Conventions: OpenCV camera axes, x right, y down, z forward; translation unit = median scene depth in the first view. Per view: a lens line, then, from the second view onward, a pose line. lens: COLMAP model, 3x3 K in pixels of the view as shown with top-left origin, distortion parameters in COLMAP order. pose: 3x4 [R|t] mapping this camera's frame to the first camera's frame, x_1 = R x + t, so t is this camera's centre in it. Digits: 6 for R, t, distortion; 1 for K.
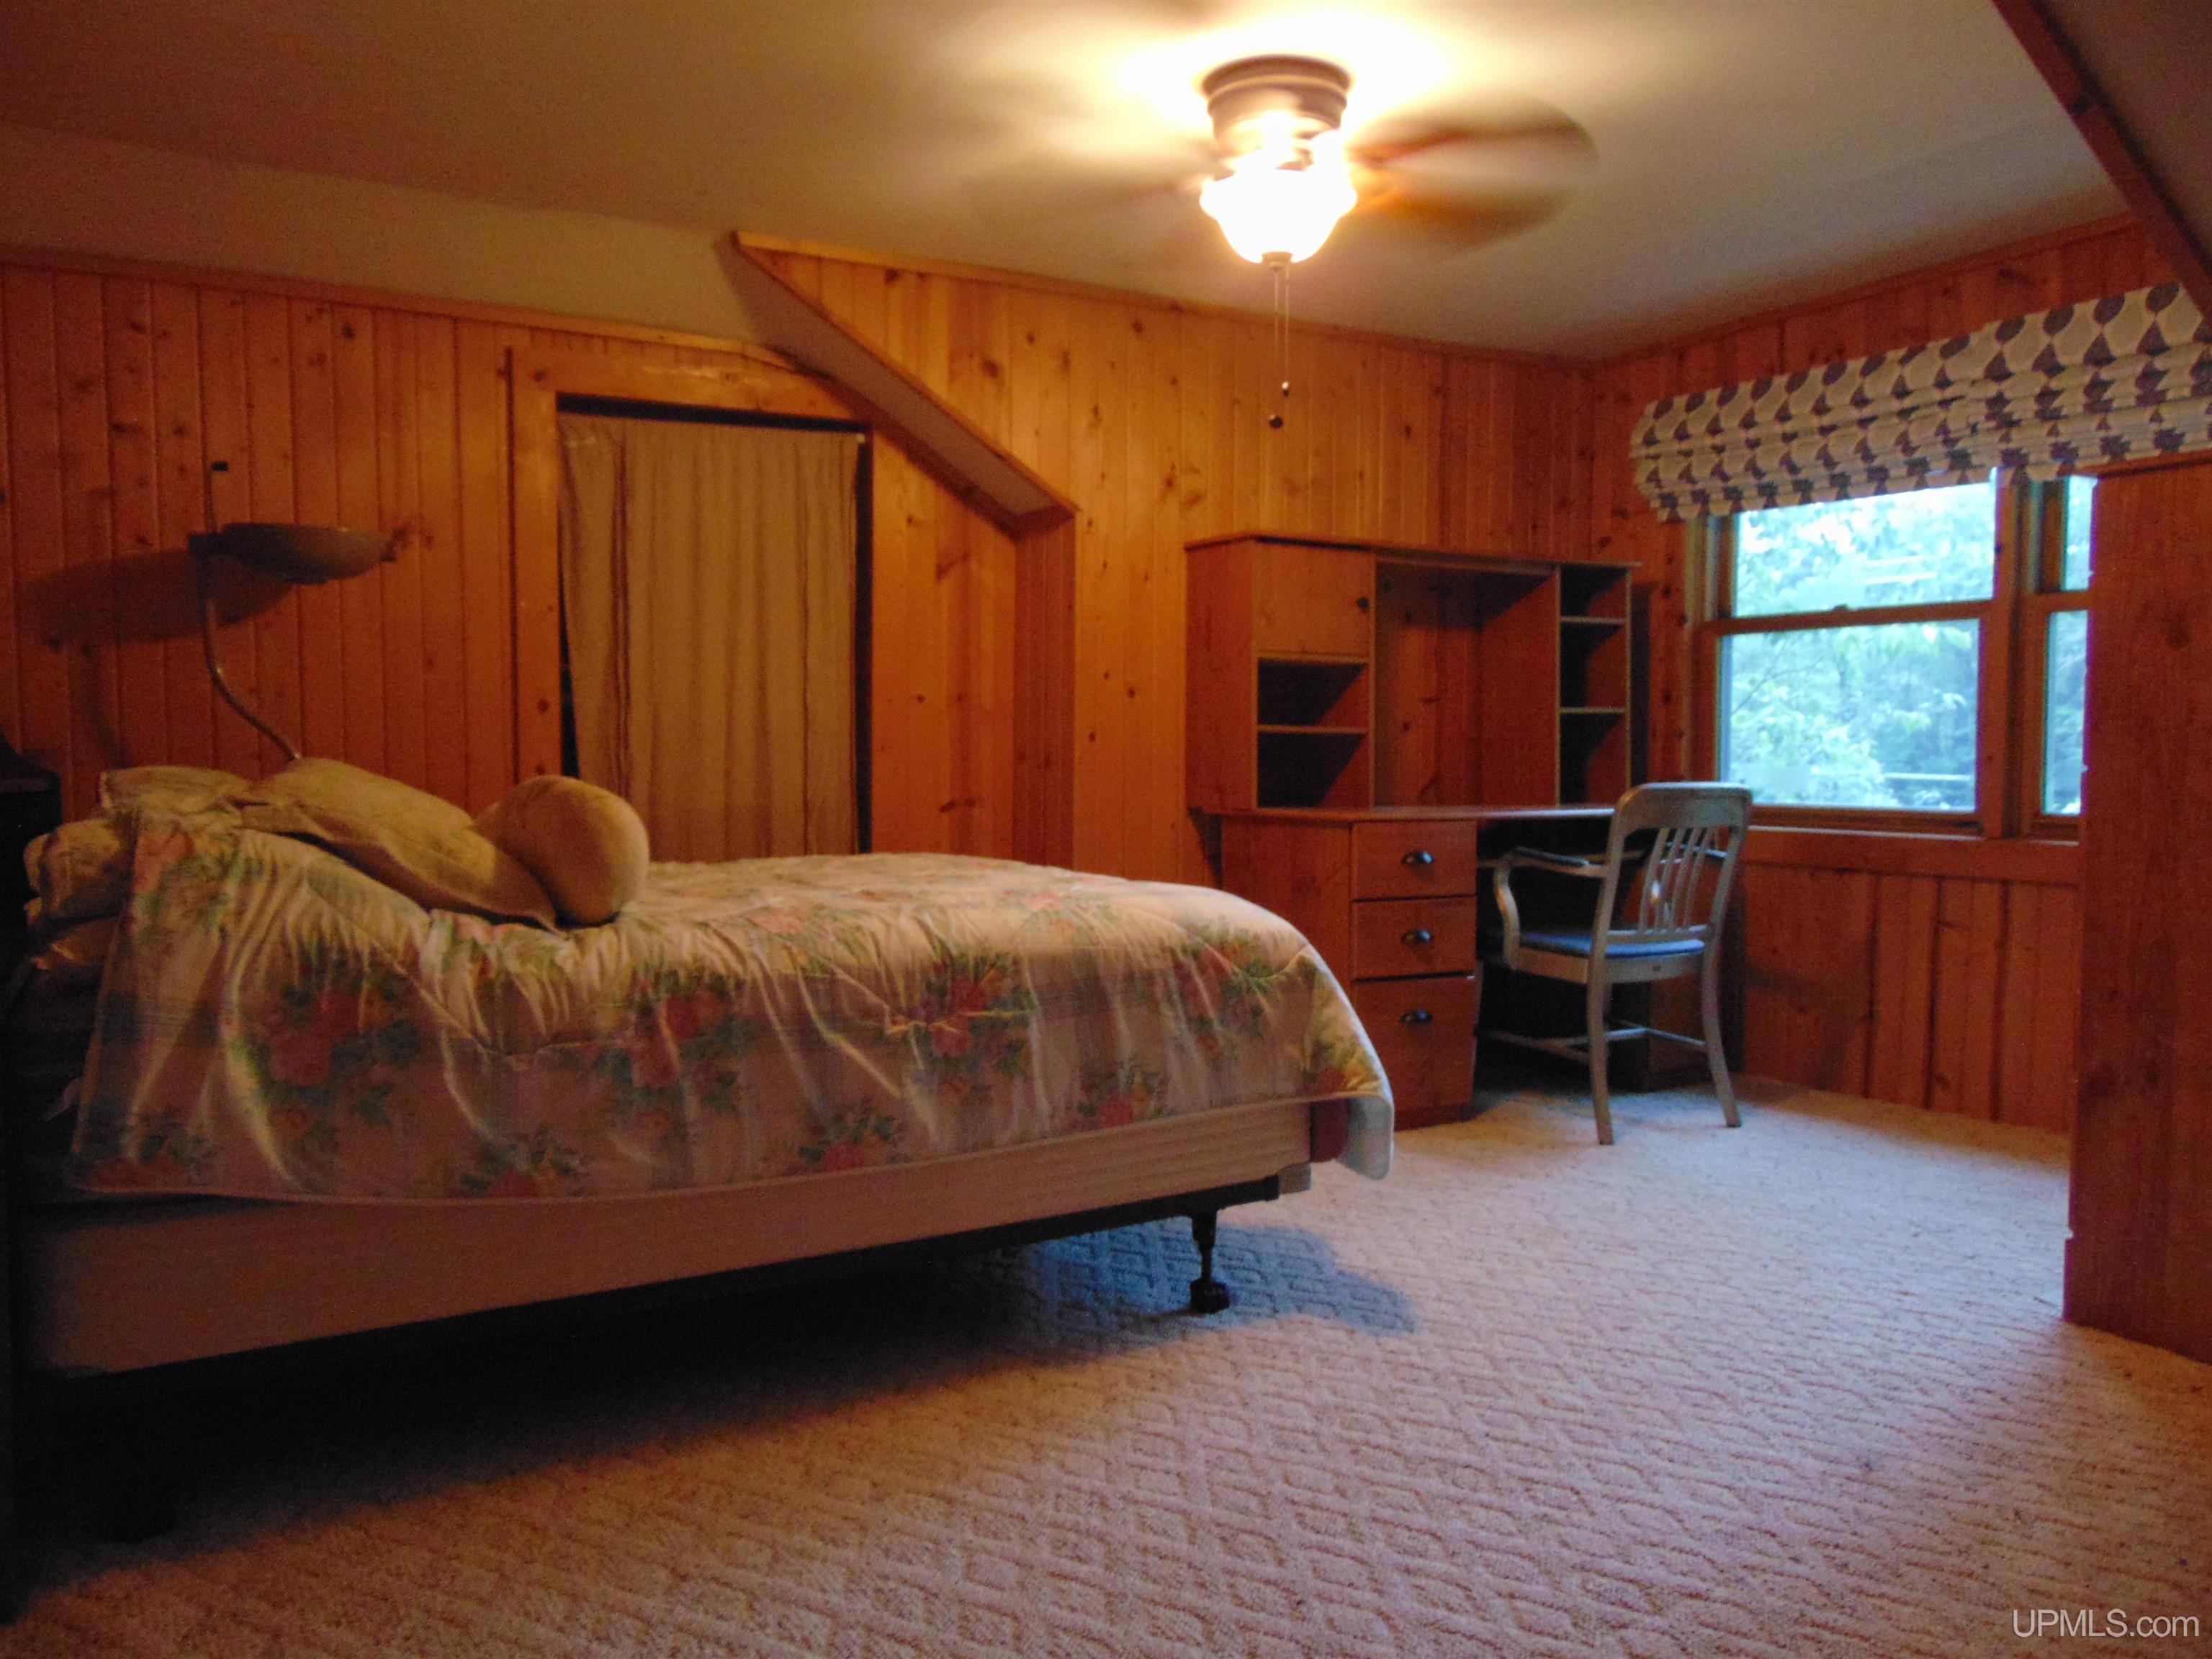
lens RADIAL K [[1653.5, 0, 1103.1], [0, 1653.5, 834.2], [0, 0, 1]] dist [-0.047083, 0.089327]
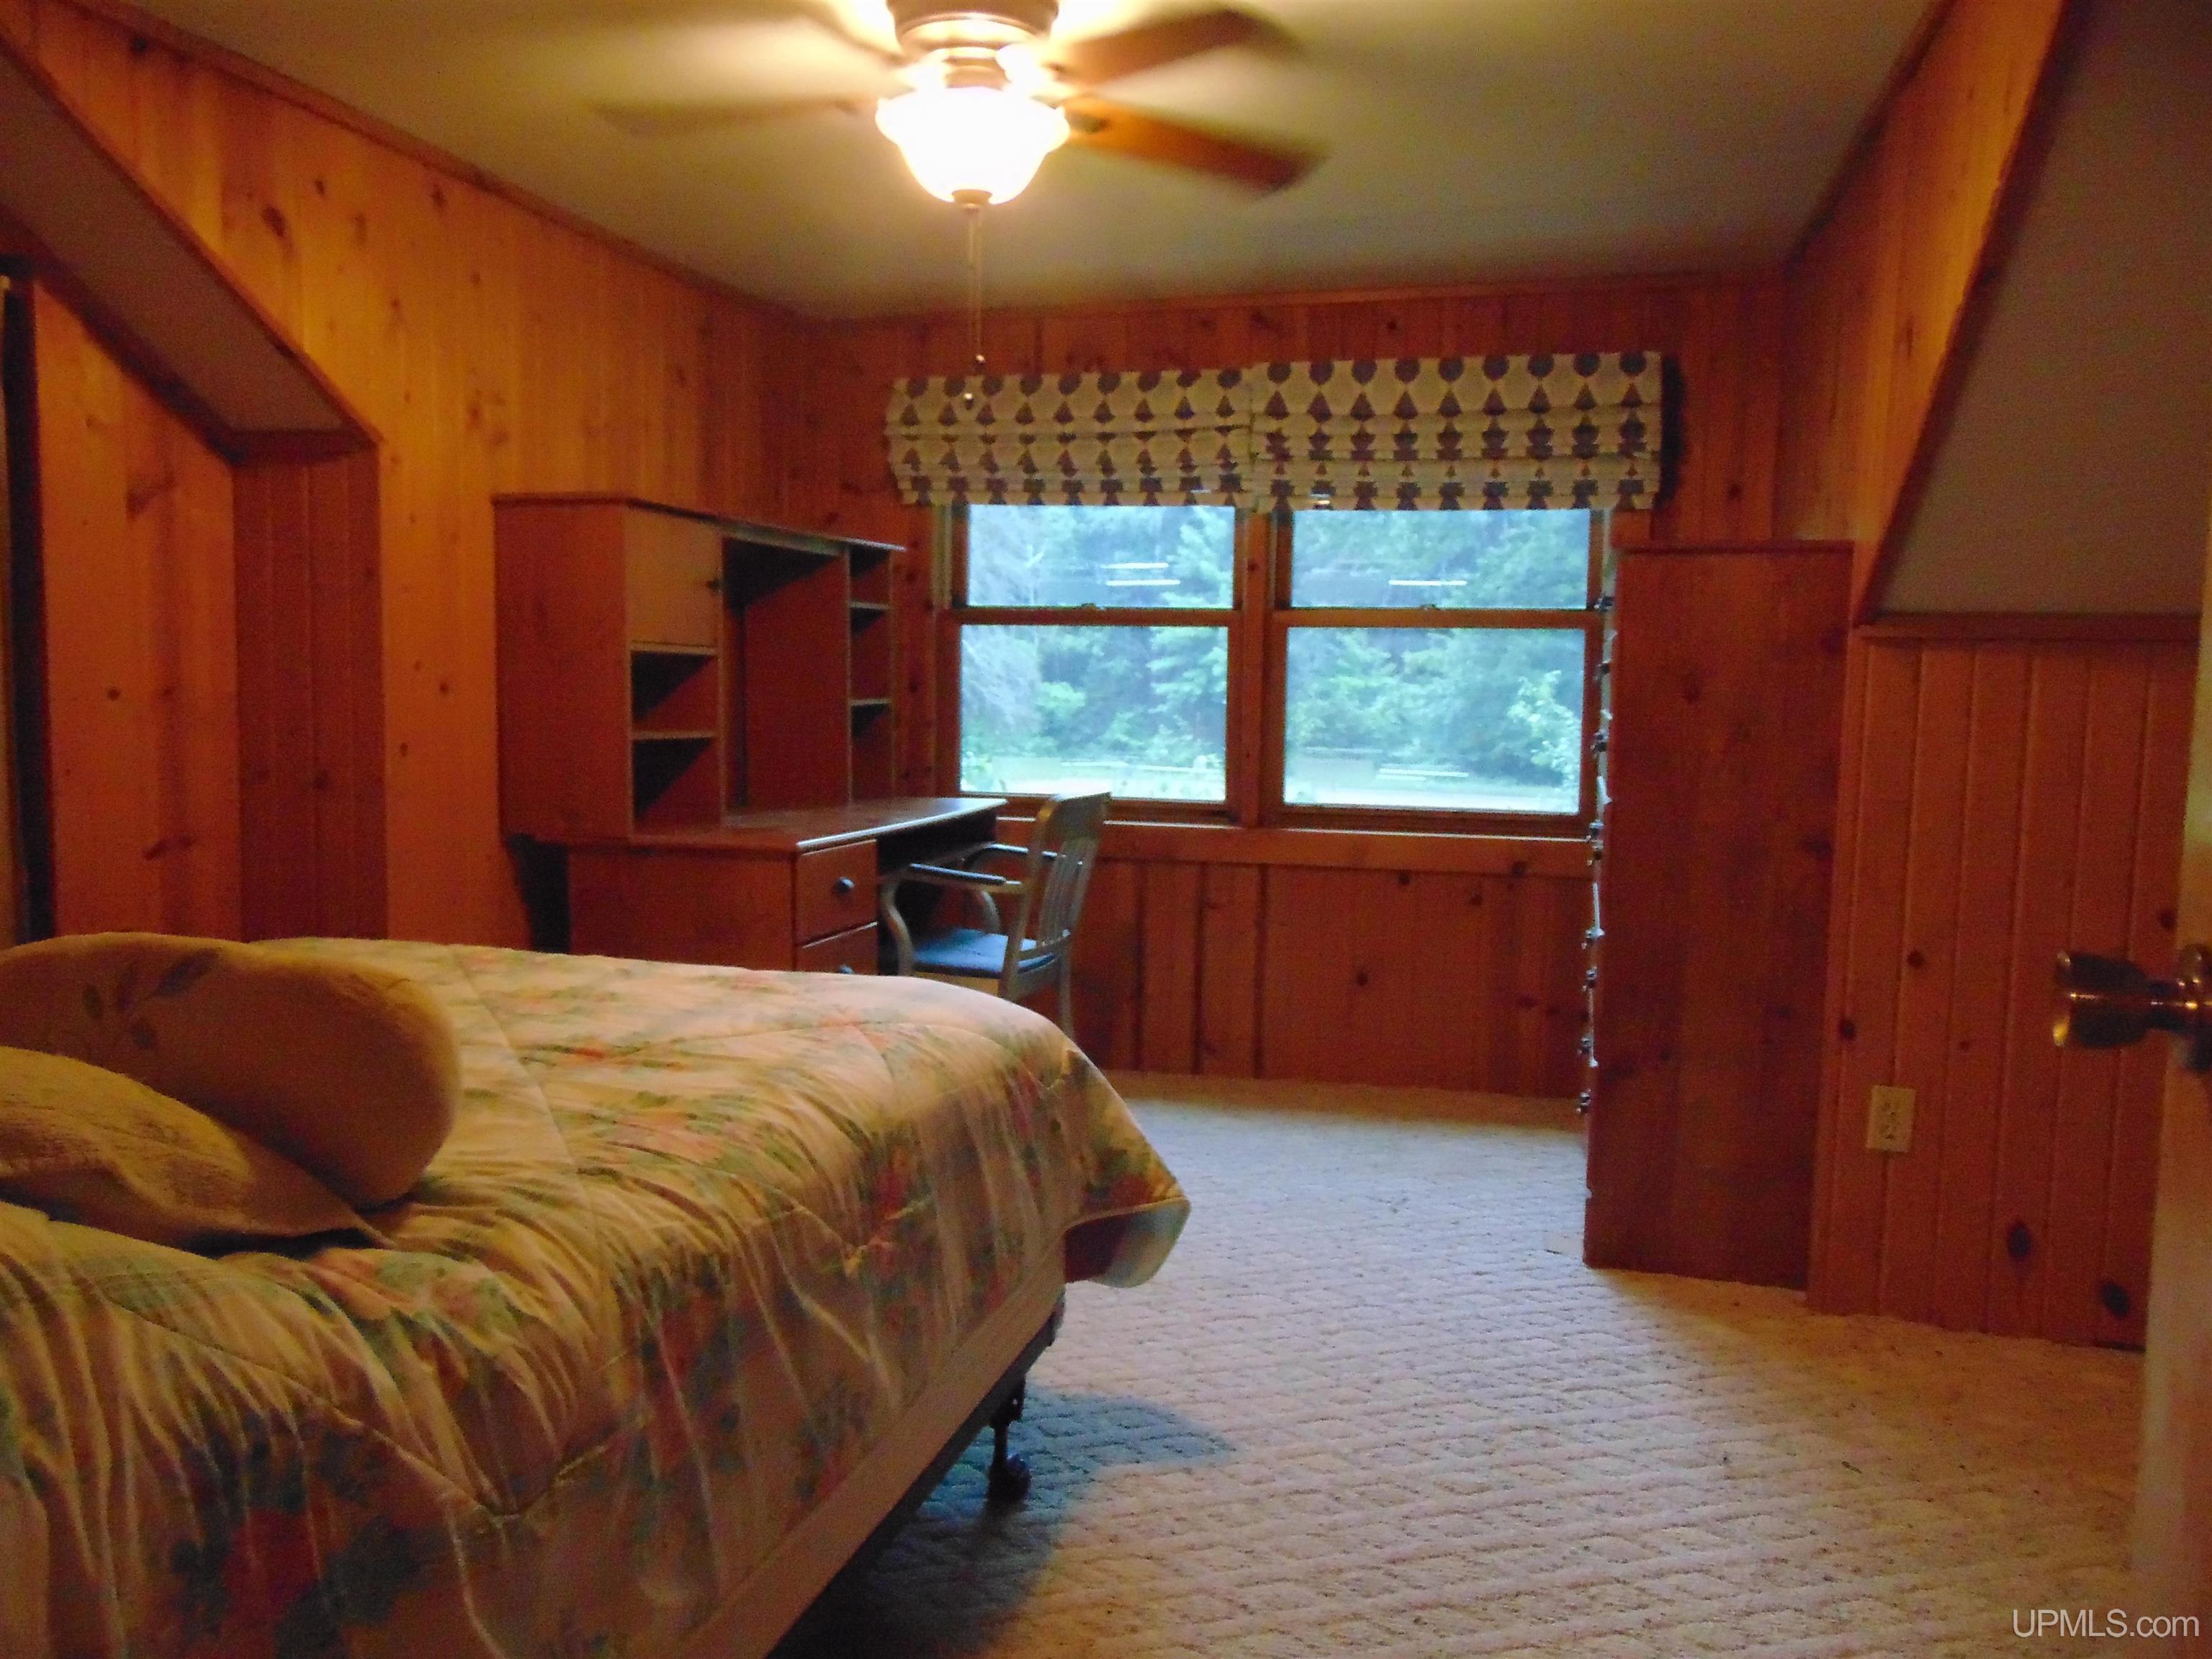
lens RADIAL K [[1653.5, 0, 1103.1], [0, 1653.5, 834.2], [0, 0, 1]] dist [-0.047083, 0.089327]
pose [[0.723878, -0.054672, 0.687759, -0.318387], [0.022314, 0.998189, 0.055862, -0.060505], [-0.689567, -0.025091, 0.723787, 0.270618]]
